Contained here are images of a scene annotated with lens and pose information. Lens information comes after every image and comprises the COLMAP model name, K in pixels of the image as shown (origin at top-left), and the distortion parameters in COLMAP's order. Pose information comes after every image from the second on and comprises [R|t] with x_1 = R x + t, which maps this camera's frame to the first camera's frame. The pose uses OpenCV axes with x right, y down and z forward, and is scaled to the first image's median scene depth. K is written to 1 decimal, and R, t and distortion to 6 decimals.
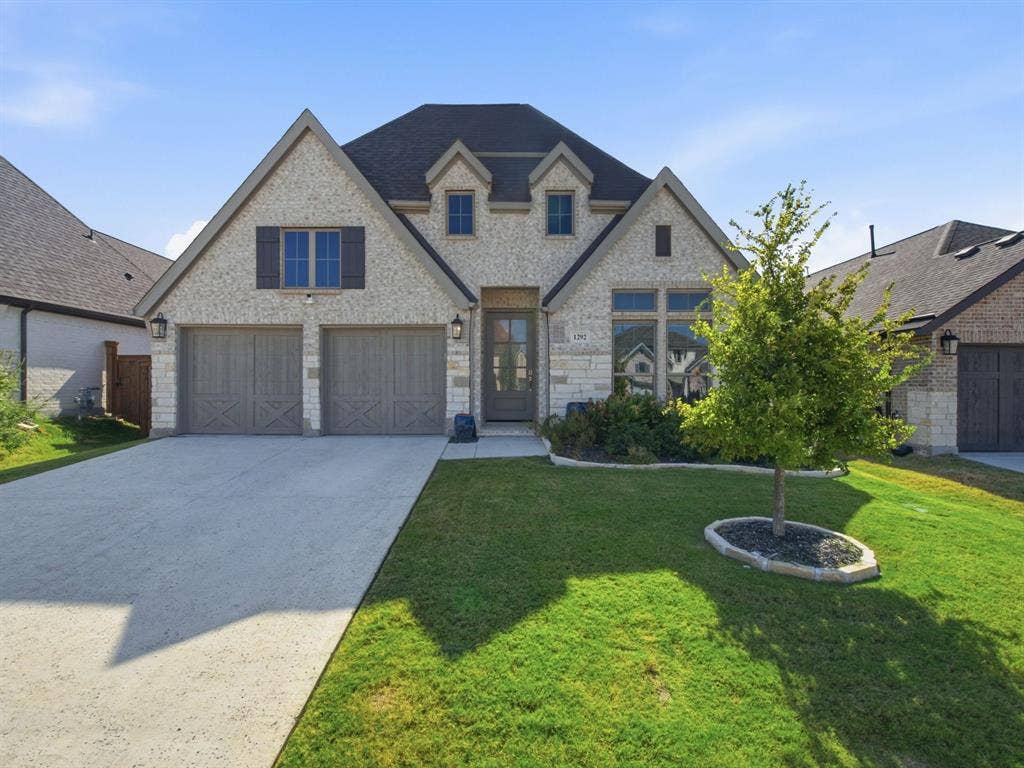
lens RADIAL K [[517.2, 0, 512.3], [0, 517.2, 381.3], [0, 0, 1]] dist [0.006703, -0.004815]
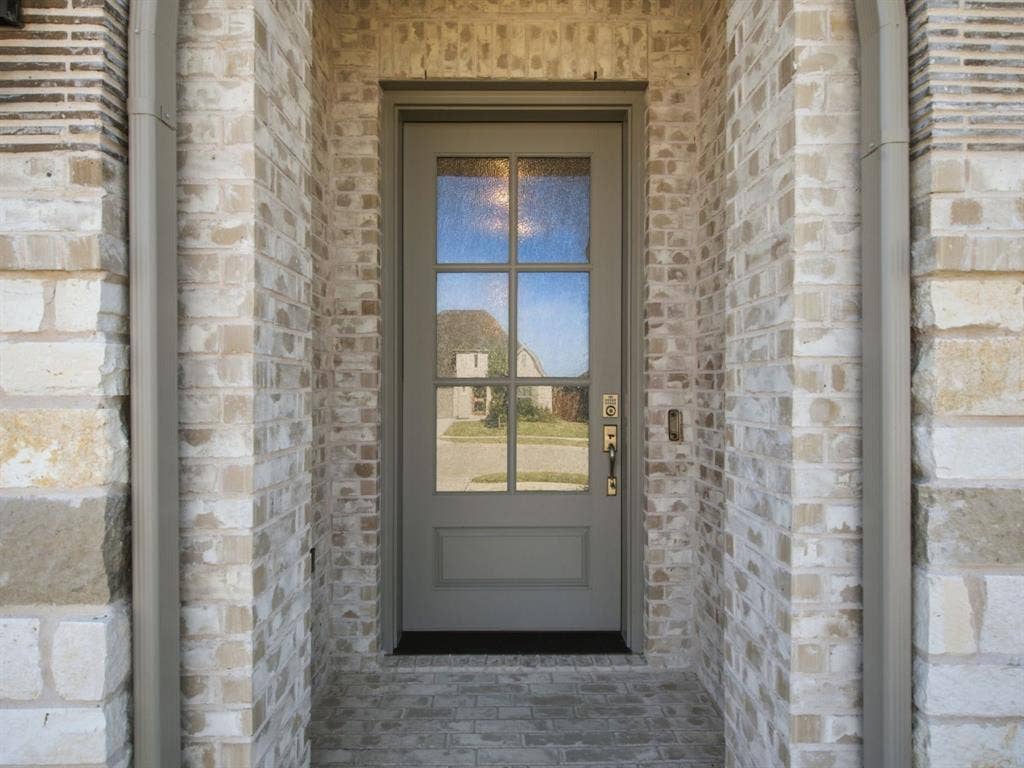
lens RADIAL K [[517.2, 0, 511.8], [0, 517.2, 383.8], [0, 0, 1]] dist [0.006703, -0.004815]
pose [[0.999907, 0.000960, 0.013599, -0.008792], [-0.000909, 0.999992, -0.003786, -0.029546], [-0.013603, 0.003774, 0.999900, 0.896992]]
